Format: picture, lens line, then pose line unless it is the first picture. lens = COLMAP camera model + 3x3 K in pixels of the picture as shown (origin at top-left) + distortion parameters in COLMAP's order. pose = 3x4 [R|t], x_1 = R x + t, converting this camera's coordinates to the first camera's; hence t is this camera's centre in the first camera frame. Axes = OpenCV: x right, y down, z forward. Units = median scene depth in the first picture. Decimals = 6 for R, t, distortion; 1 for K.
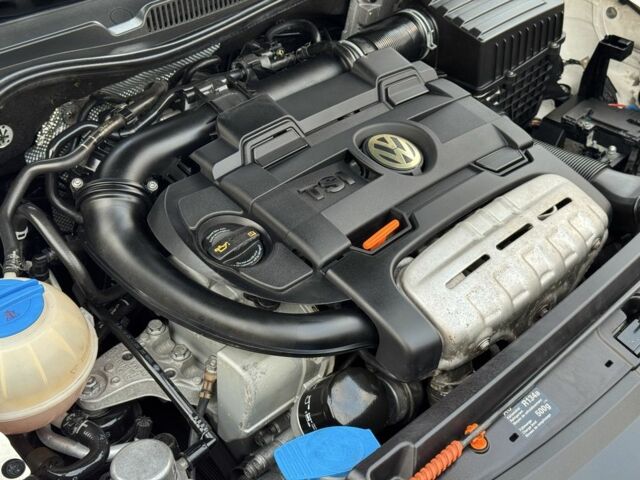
lens RADIAL K [[898.4, 0, 320.0], [0, 898.4, 240.0], [0, 0, 1]] dist [0.131284, -0.131779]
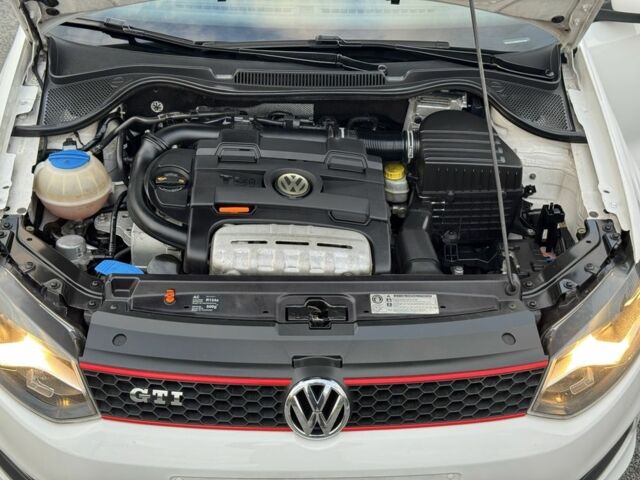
lens RADIAL K [[898.4, 0, 320.0], [0, 898.4, 240.0], [0, 0, 1]] dist [0.131284, -0.131779]
pose [[0.710147, 0.402842, -0.577416, 1.294879], [-0.458173, 0.887133, 0.055426, -0.135645], [0.534573, 0.225196, 0.814566, -0.424185]]
